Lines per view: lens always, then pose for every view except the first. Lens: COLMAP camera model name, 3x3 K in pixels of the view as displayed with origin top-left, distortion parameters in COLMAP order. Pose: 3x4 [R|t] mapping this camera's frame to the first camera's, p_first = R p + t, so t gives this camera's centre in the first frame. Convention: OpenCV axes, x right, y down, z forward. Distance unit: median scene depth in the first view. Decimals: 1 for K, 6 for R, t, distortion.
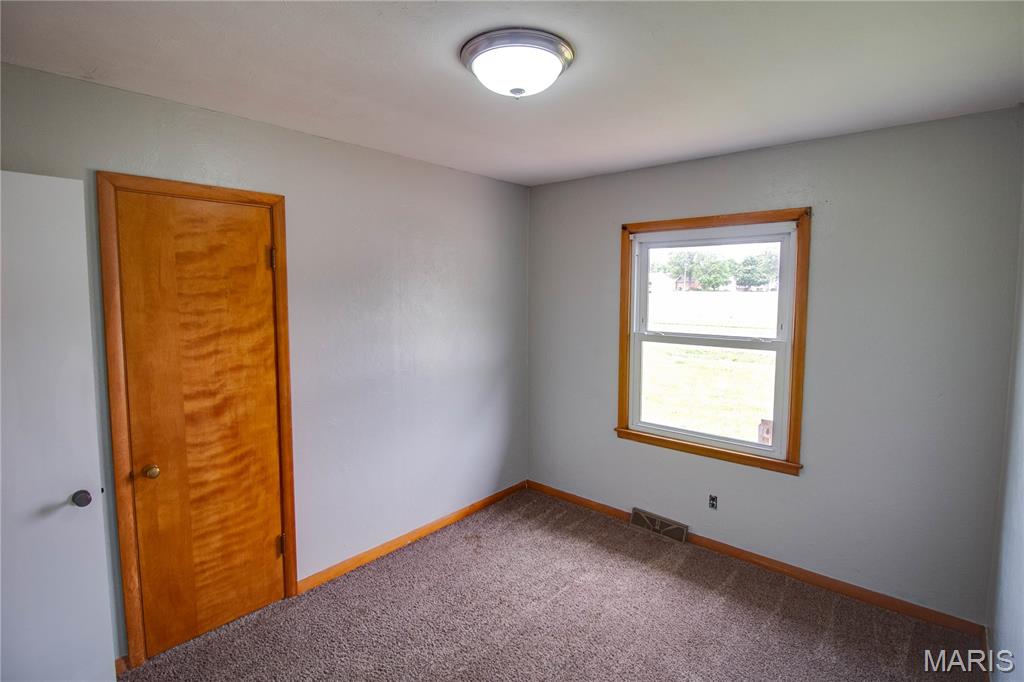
lens RADIAL K [[497.1, 0, 516.0], [0, 497.1, 329.6], [0, 0, 1]] dist [-0.005280, -0.010725]
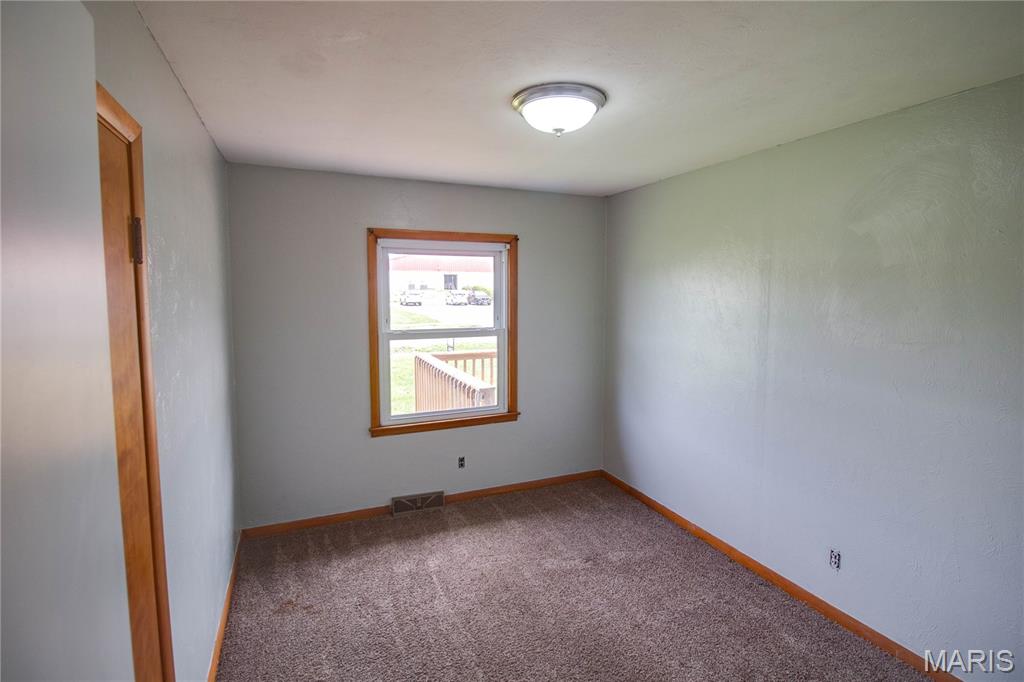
lens RADIAL K [[497.1, 0, 516.0], [0, 497.1, 329.6], [0, 0, 1]] dist [-0.005280, -0.010725]
pose [[0.422703, -0.074118, 0.903232, -0.629878], [0.069593, 0.996362, 0.049191, -0.035308], [-0.903592, 0.042066, 0.426324, 0.323206]]
